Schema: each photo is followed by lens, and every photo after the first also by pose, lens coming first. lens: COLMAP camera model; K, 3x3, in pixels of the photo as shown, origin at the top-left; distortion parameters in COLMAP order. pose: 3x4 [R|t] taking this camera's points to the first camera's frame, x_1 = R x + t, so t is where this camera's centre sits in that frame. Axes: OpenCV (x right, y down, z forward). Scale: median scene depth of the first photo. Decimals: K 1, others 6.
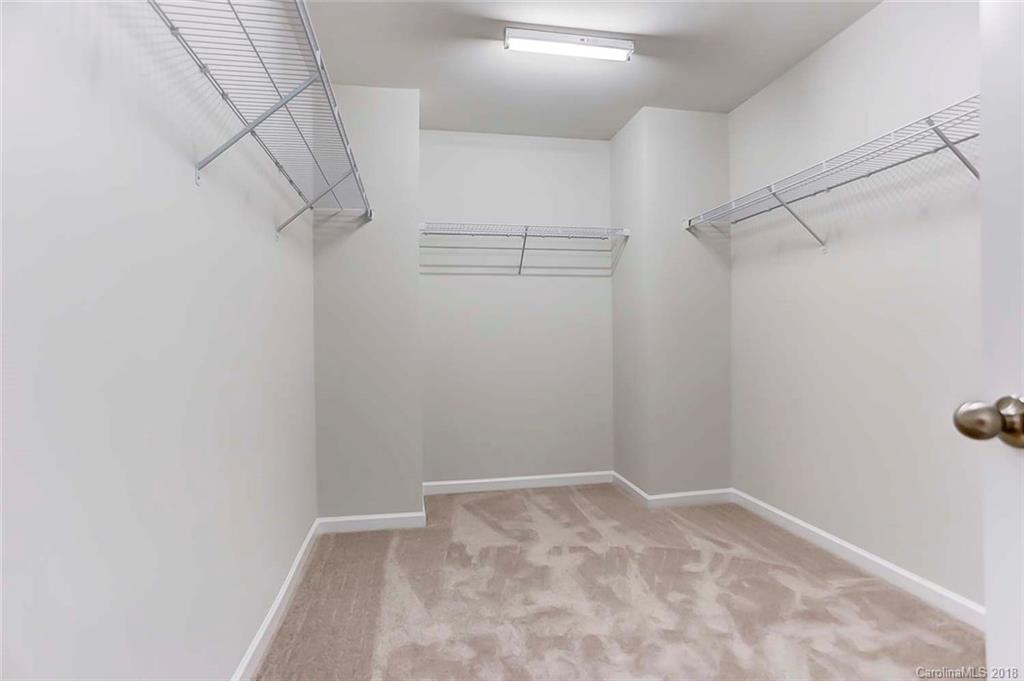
lens RADIAL K [[501.3, 0, 512.3], [0, 501.3, 341.7], [0, 0, 1]] dist [-0.014102, 0.006519]
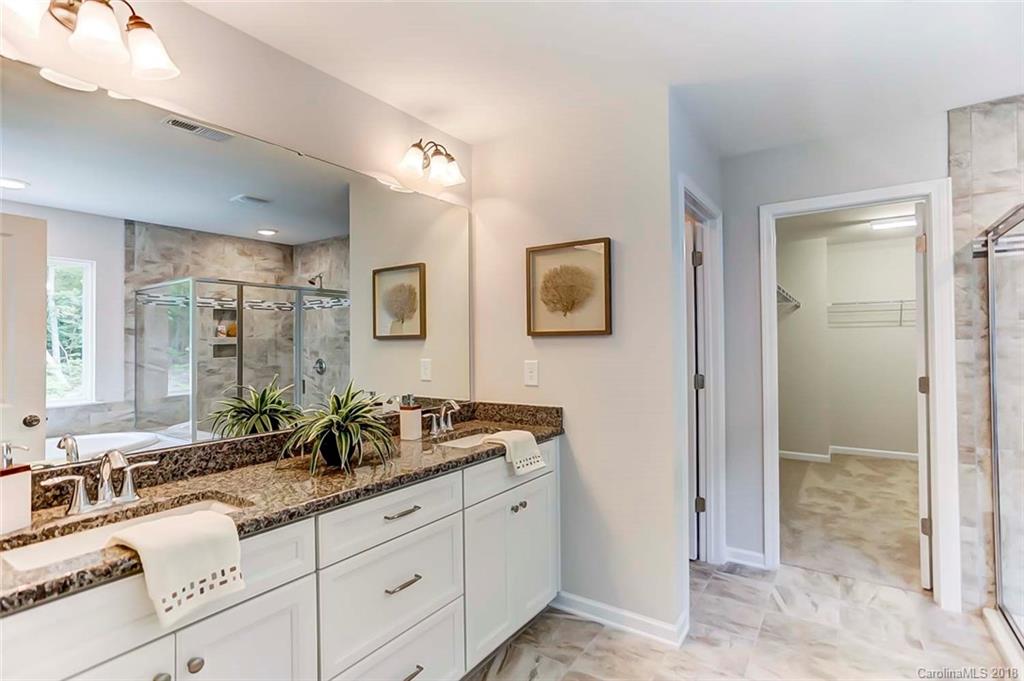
lens RADIAL K [[501.3, 0, 514.8], [0, 501.3, 338.3], [0, 0, 1]] dist [-0.014102, 0.006519]
pose [[0.712887, 0.002268, -0.701275, 0.319115], [-0.001299, 0.999997, 0.001914, -0.119944], [0.701278, -0.000454, 0.712888, -1.274258]]
